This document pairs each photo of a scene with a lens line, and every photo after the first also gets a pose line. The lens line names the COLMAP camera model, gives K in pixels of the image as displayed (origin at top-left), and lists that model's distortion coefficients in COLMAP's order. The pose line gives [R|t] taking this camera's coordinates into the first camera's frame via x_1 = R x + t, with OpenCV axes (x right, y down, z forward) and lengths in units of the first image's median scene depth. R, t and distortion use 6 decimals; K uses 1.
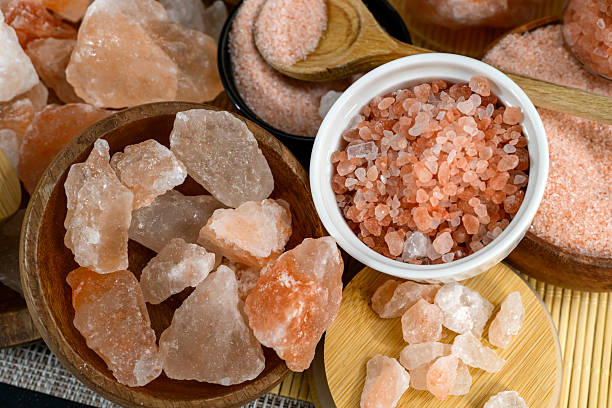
lens RADIAL K [[699.0, 0, 342.4], [0, 699.0, 205.9], [0, 0, 1]] dist [0.032542, 0.007063]
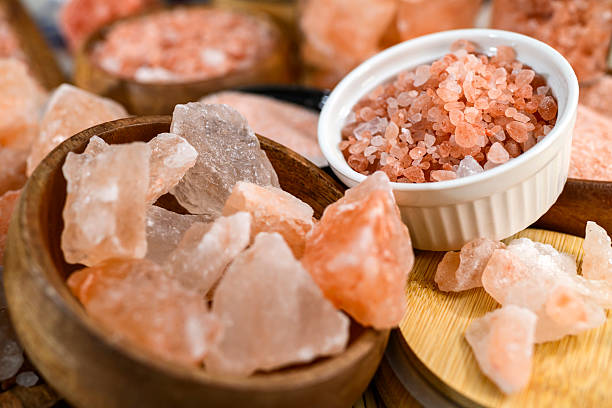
lens RADIAL K [[719.0, 0, 264.3], [0, 719.0, 204.9], [0, 0, 1]] dist [0.016061, -0.002872]
pose [[0.968698, -0.168886, 0.181938, -0.272848], [0.244899, 0.770027, -0.589137, 0.482609], [-0.040600, 0.615253, 0.787284, 0.279344]]
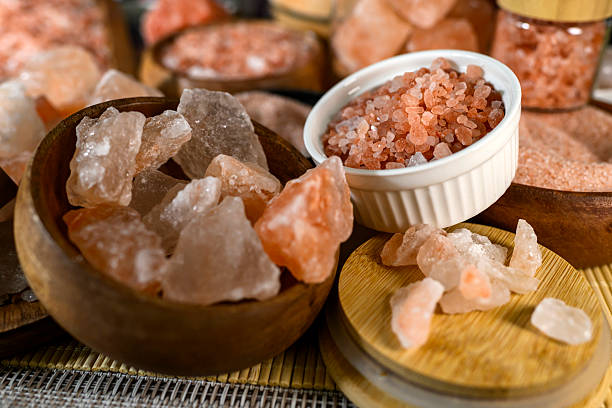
lens RADIAL K [[647.7, 0, 306.0], [0, 647.7, 204.0], [0, 0, 1]] dist [0.011686, 0.009555]
pose [[0.993280, -0.065164, 0.095645, -0.131001], [0.110763, 0.774858, -0.622356, 0.582201], [-0.033557, 0.628768, 0.776869, 0.260860]]
